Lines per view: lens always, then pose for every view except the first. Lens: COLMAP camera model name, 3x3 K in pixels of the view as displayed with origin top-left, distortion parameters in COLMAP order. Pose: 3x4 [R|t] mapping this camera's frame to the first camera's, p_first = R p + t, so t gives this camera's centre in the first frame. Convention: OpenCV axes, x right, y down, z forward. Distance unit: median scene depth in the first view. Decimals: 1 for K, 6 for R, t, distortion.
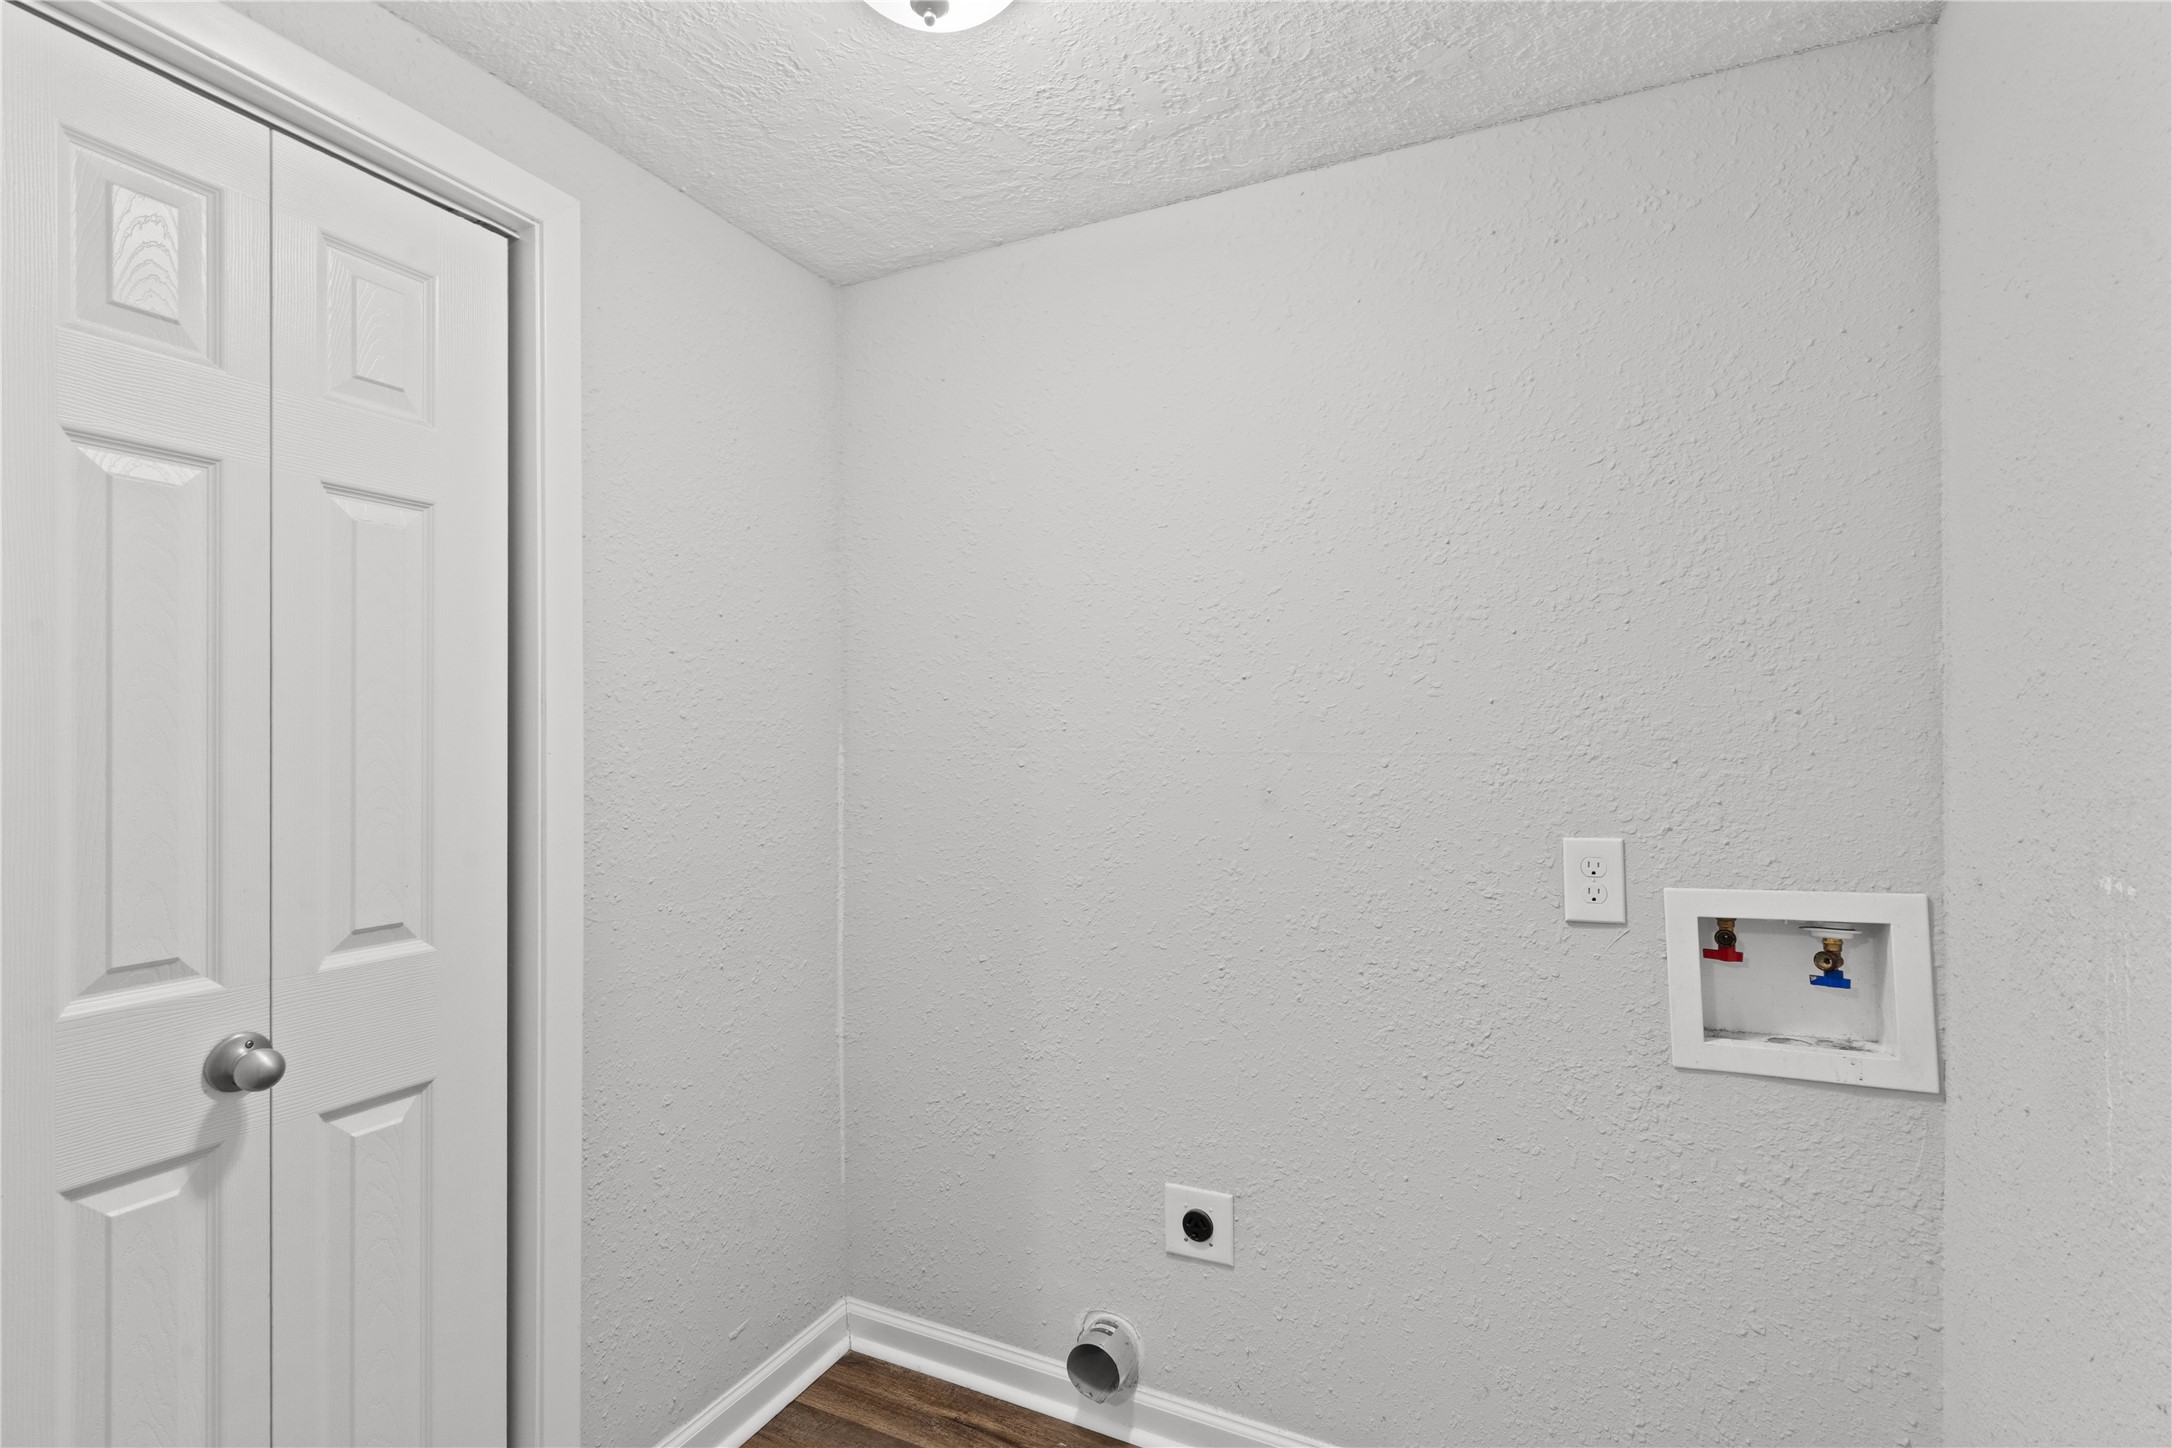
lens RADIAL K [[992.0, 0, 1072.1], [0, 992.0, 731.2], [0, 0, 1]] dist [0.000490, 0.000640]
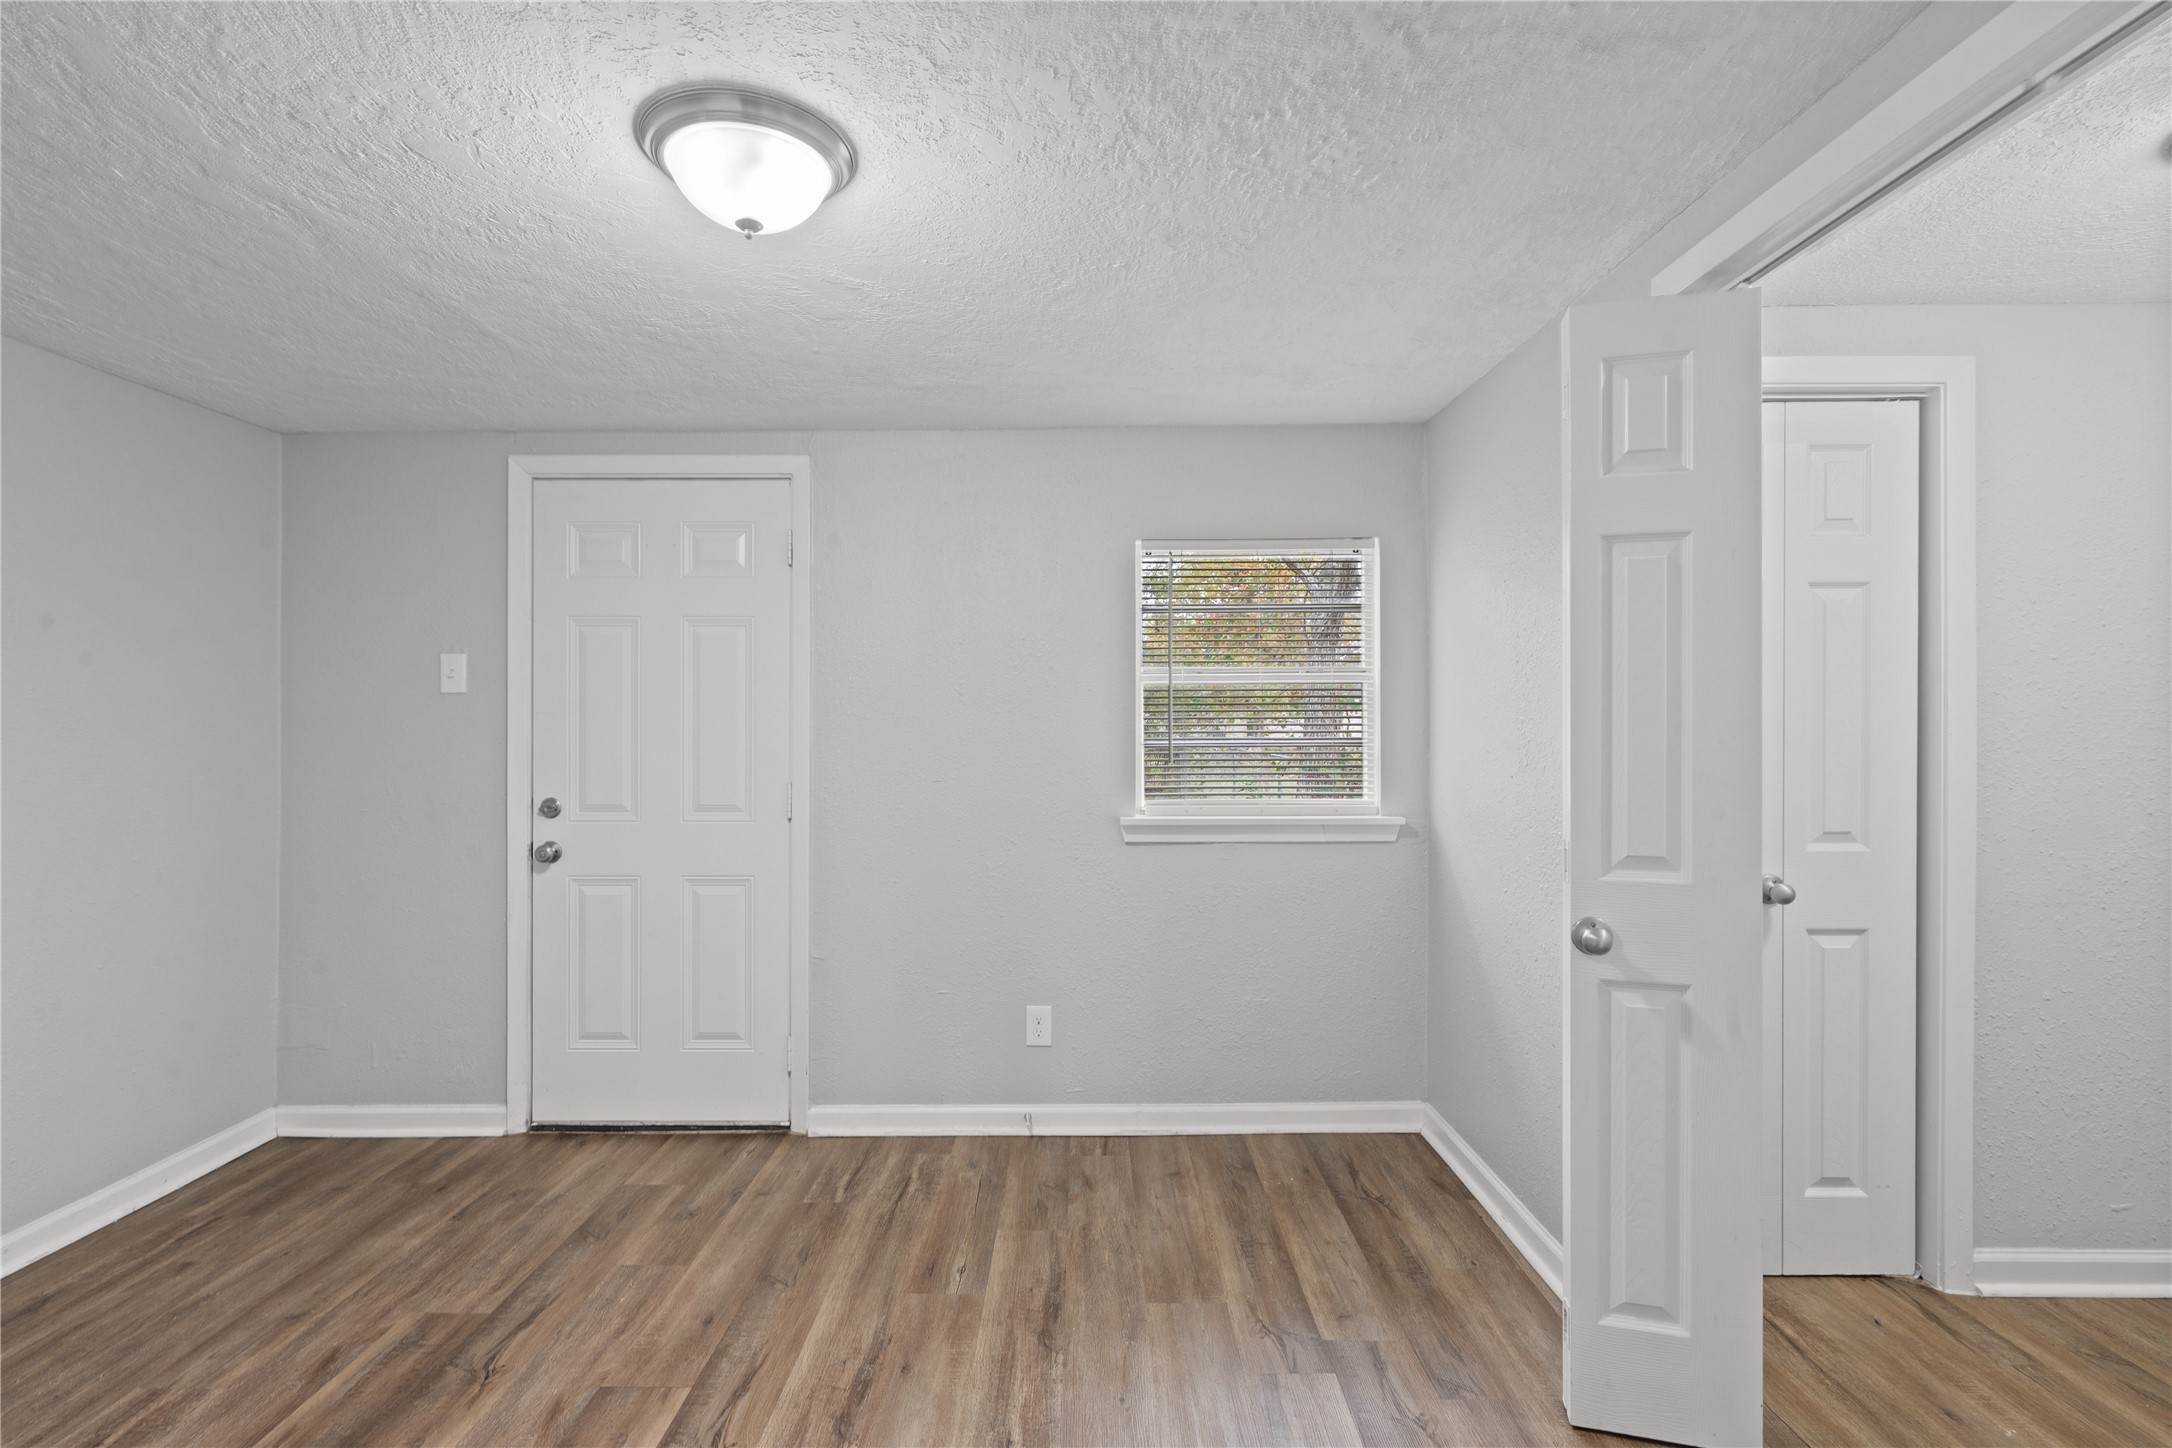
lens RADIAL K [[992.0, 0, 1072.1], [0, 992.0, 731.2], [0, 0, 1]] dist [0.000490, 0.000640]
pose [[0.425175, 0.005509, -0.905095, 0.266711], [0.003158, 0.999966, 0.007570, 0.002936], [0.905106, -0.006077, 0.425143, -0.835538]]
